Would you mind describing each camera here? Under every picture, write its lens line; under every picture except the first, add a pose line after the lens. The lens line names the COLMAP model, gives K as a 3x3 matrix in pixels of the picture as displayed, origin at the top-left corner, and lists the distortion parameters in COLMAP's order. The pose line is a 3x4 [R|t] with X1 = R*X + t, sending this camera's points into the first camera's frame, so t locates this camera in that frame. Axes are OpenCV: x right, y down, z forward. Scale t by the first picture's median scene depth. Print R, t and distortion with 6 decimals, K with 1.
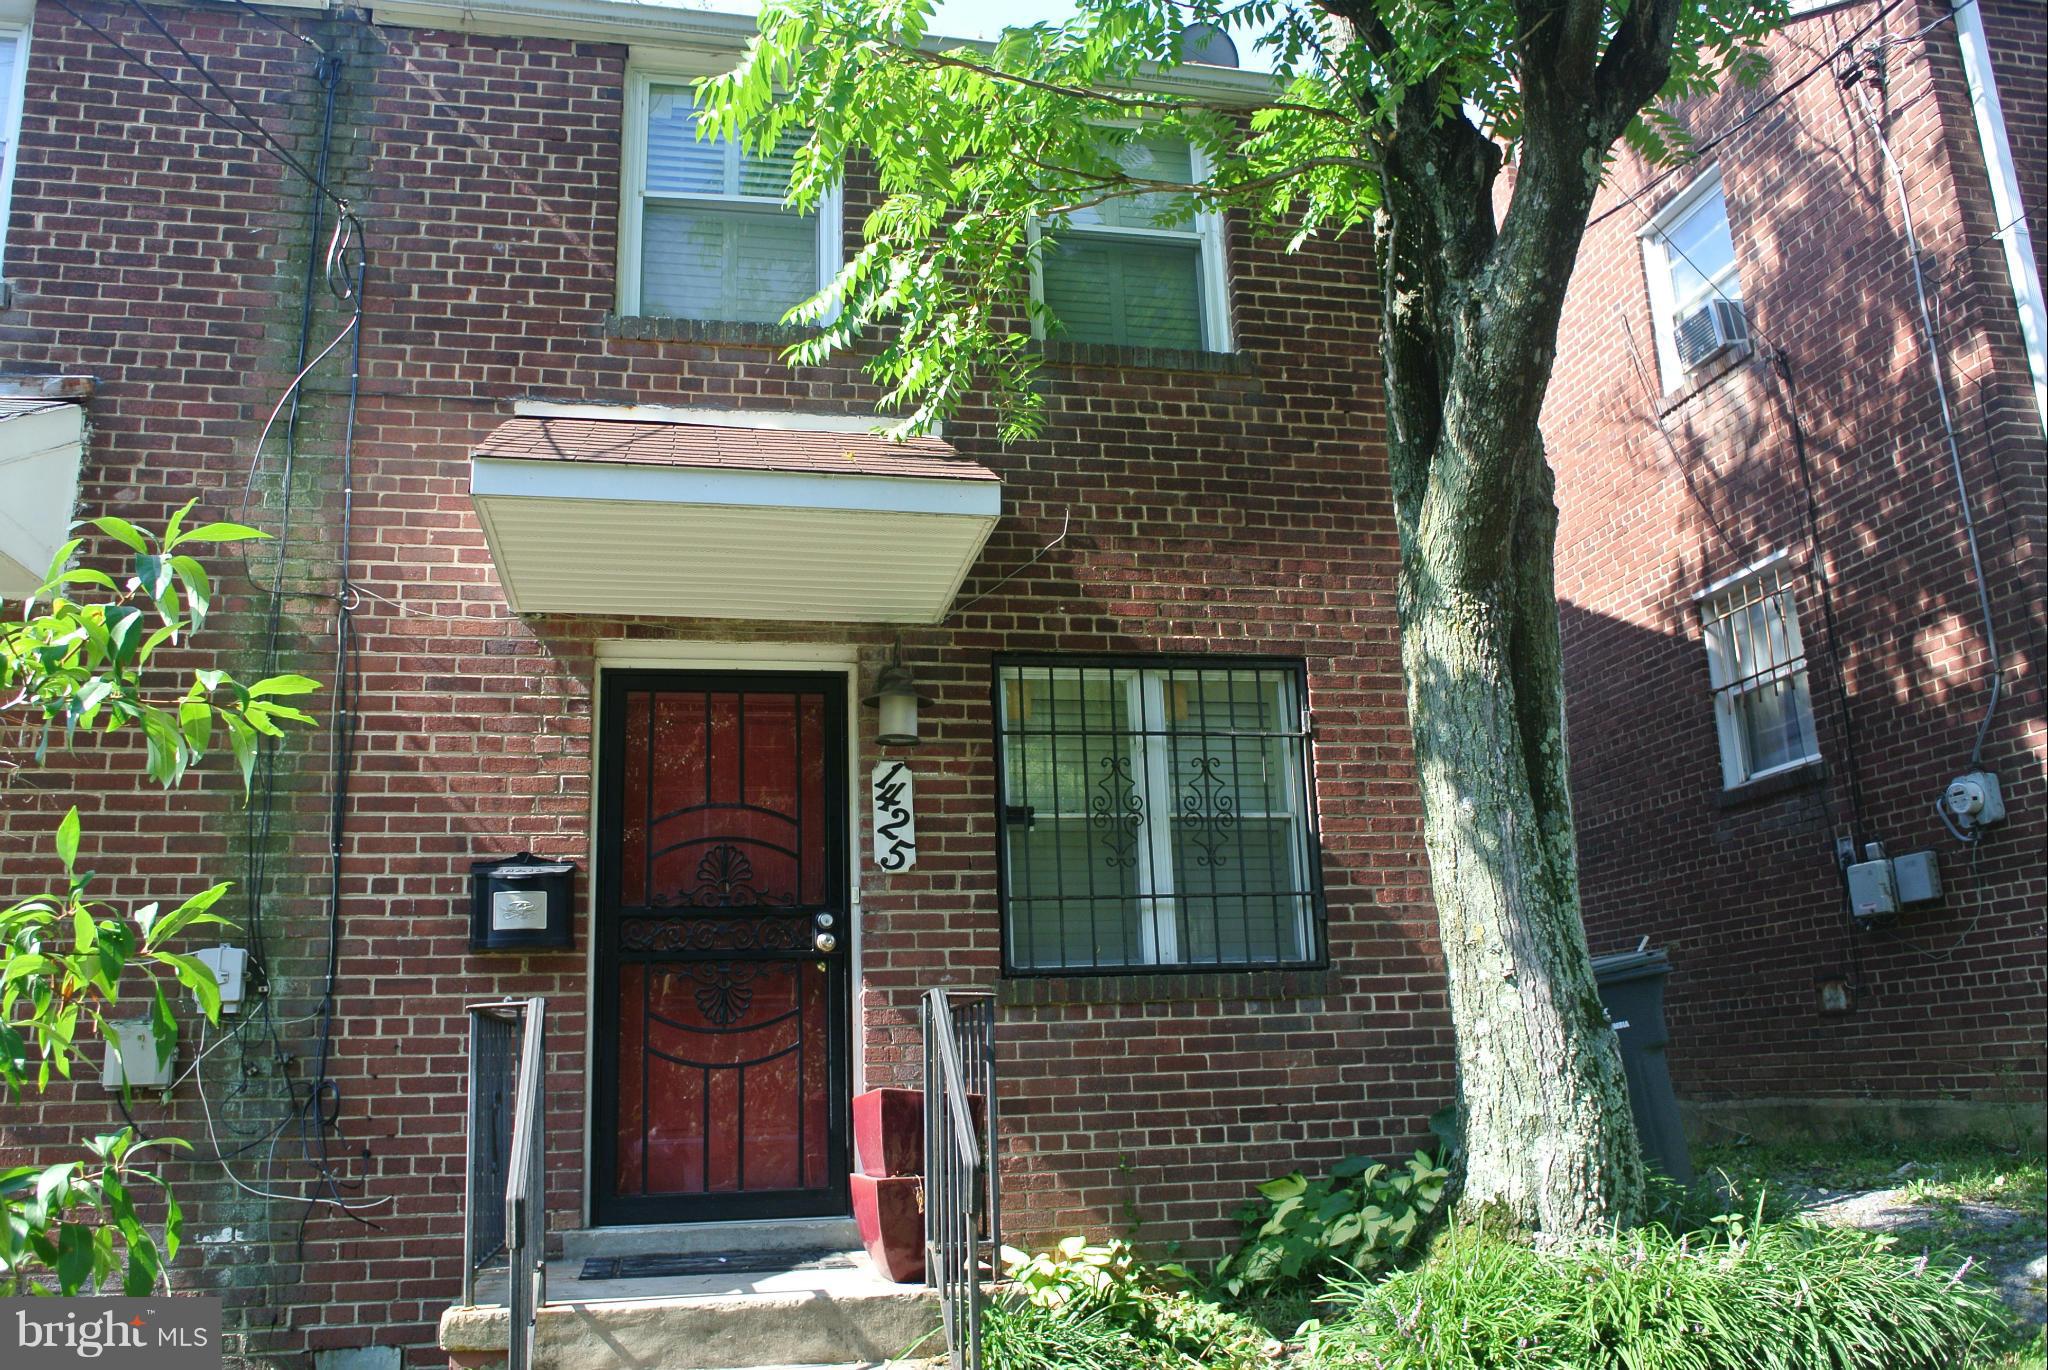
lens RADIAL K [[1582.0, 0, 979.1], [0, 1582.0, 696.7], [0, 0, 1]] dist [-0.085921, 0.067514]
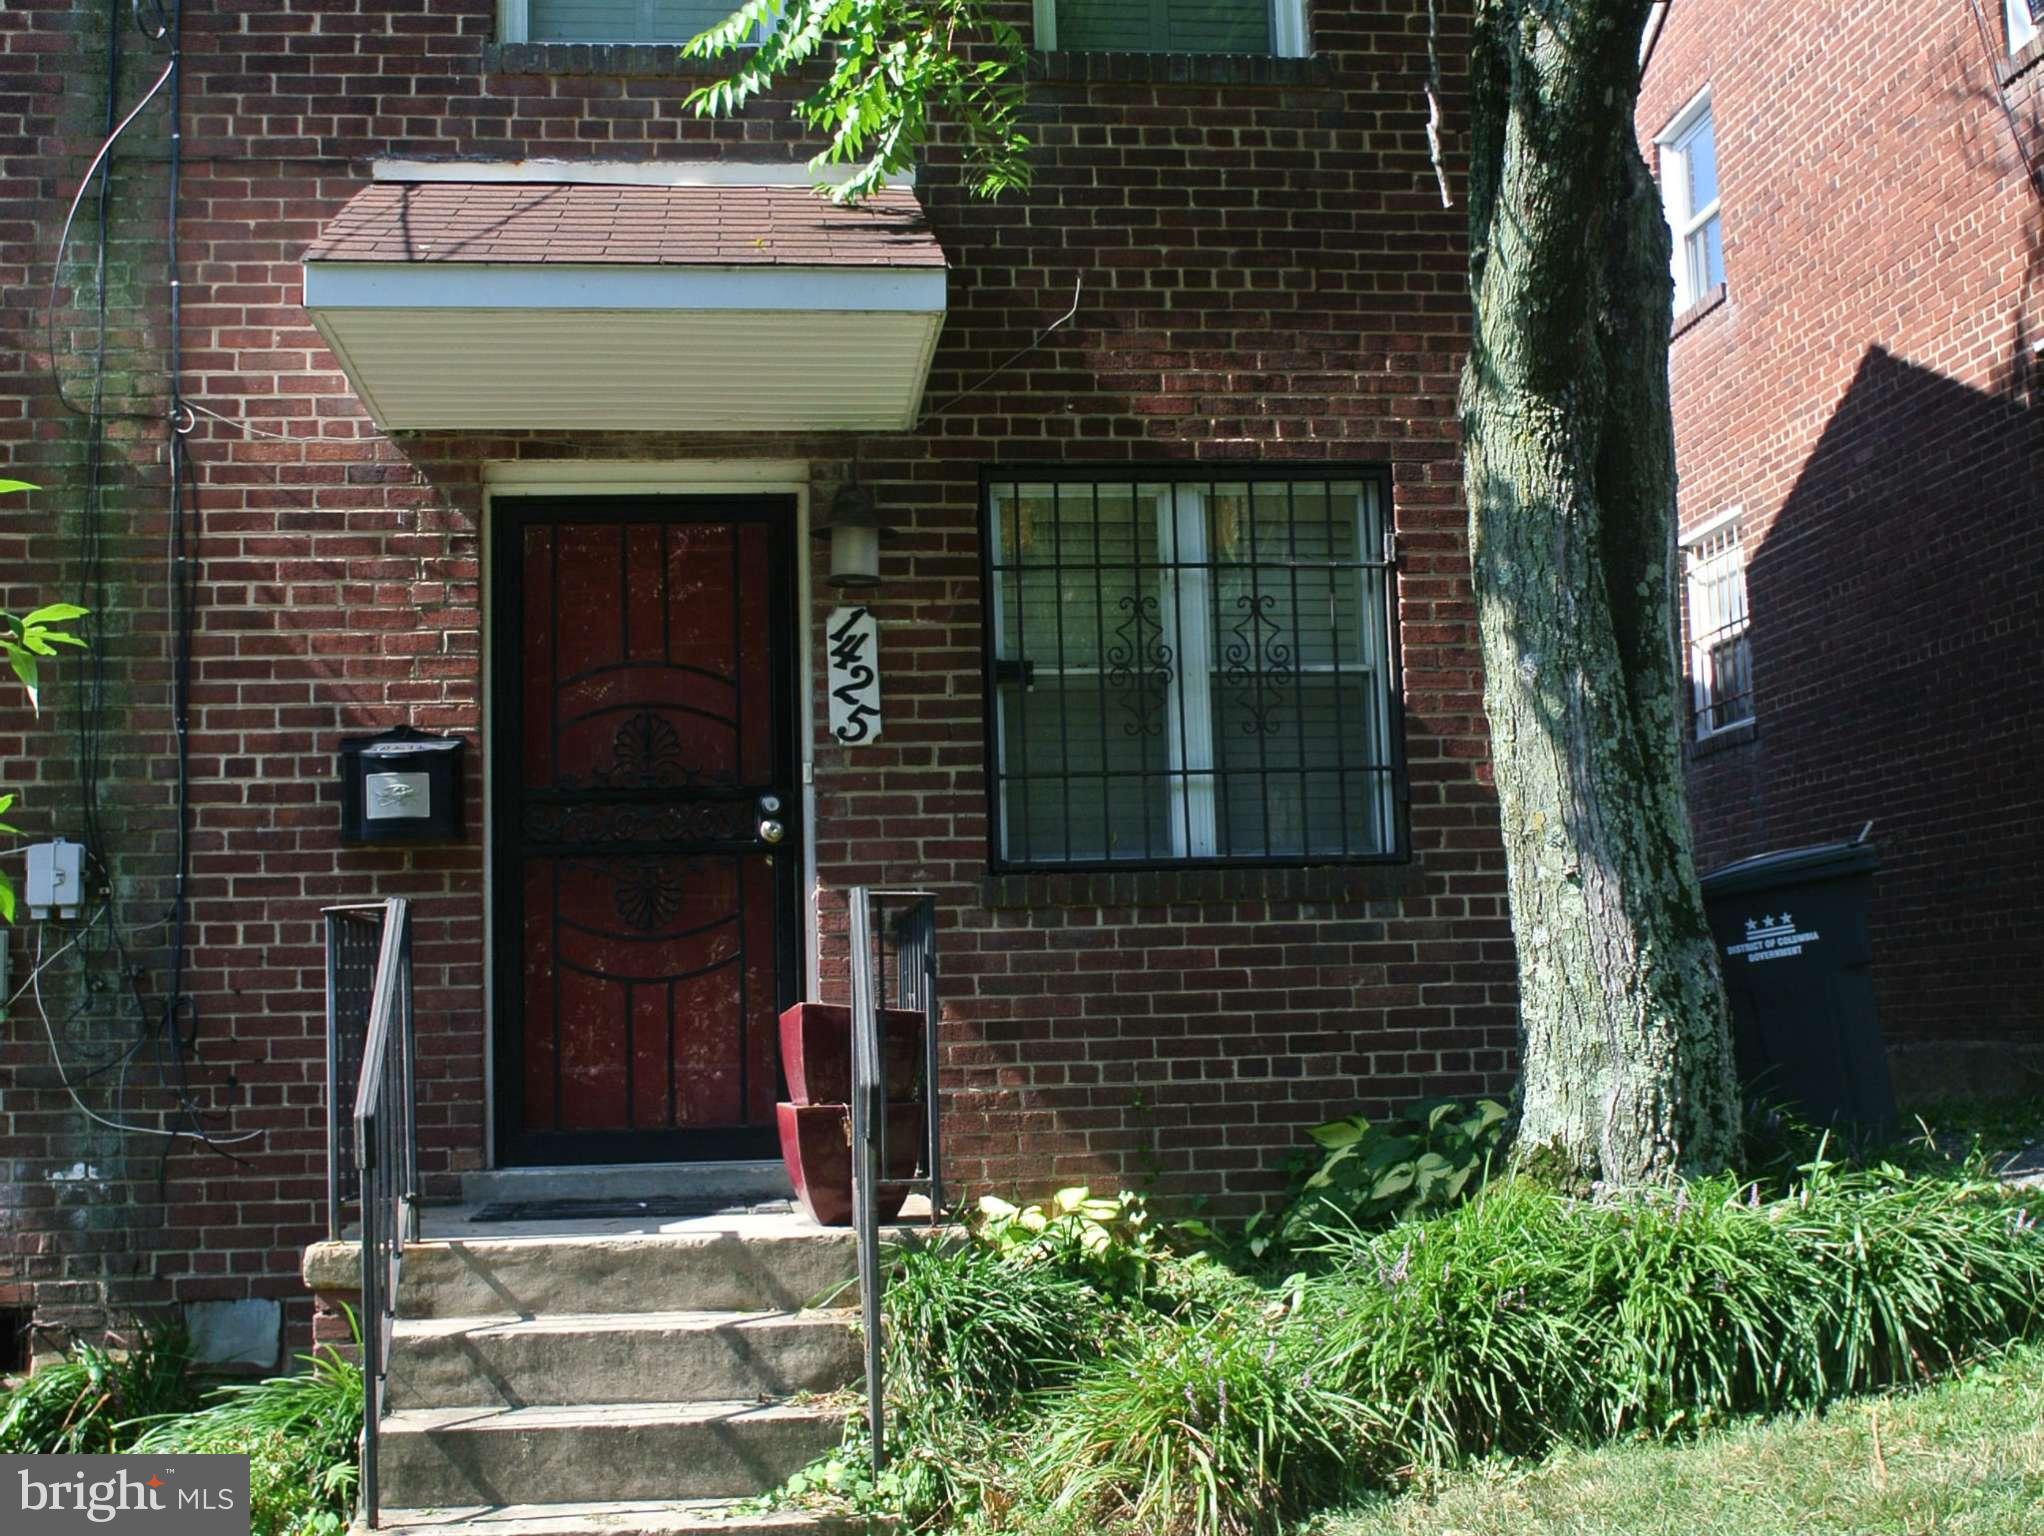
lens RADIAL K [[2309.6, 0, 927.5], [0, 2309.6, 757.4], [0, 0, 1]] dist [-0.083251, 0.058181]
pose [[0.995152, -0.005025, -0.098218, 0.100297], [0.017428, 0.991898, 0.125836, -0.030544], [0.096790, -0.126938, 0.987177, -0.164186]]
